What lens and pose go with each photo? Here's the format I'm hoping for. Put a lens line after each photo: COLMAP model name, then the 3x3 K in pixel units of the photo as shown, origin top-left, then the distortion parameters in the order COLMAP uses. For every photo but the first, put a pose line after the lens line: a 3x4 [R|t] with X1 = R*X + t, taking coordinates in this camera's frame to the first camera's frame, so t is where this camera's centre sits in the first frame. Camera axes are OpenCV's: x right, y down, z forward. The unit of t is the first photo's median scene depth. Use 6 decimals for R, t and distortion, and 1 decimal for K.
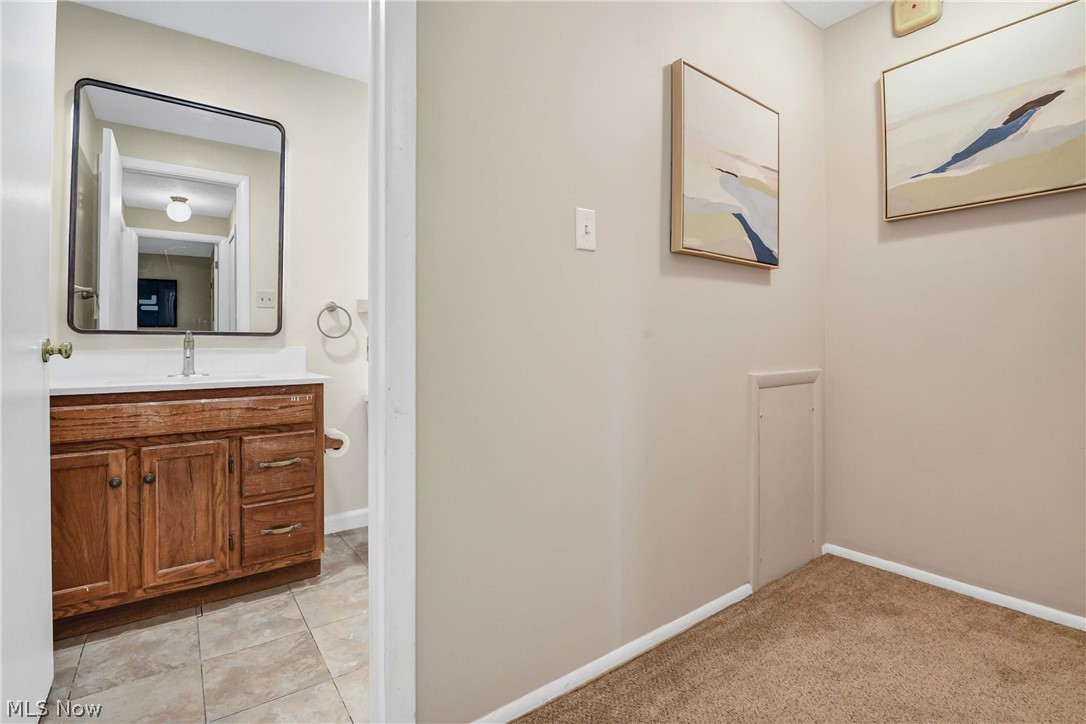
lens RADIAL K [[499.0, 0, 524.7], [0, 499.0, 338.0], [0, 0, 1]] dist [-0.006425, -0.006817]
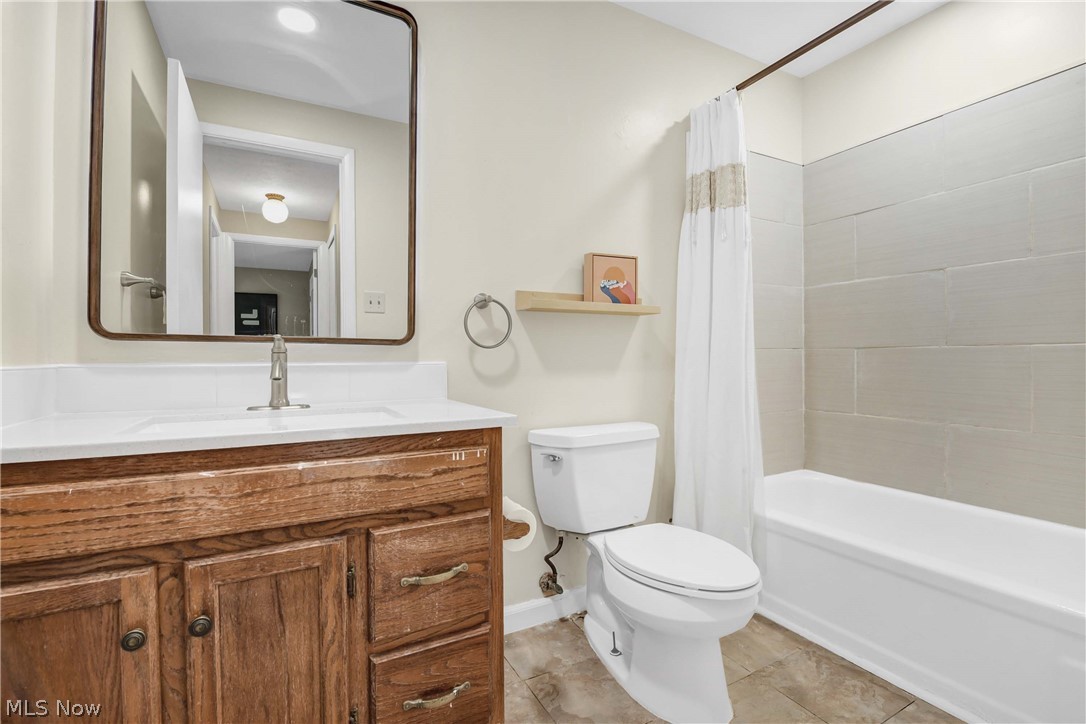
lens RADIAL K [[508.0, 0, 545.2], [0, 508.0, 361.9], [0, 0, 1]] dist [-0.005973, -0.007342]
pose [[0.991717, -0.000071, -0.128444, -0.305444], [0.002212, 0.999861, 0.016530, 0.009946], [0.128425, -0.016677, 0.991579, 0.477641]]
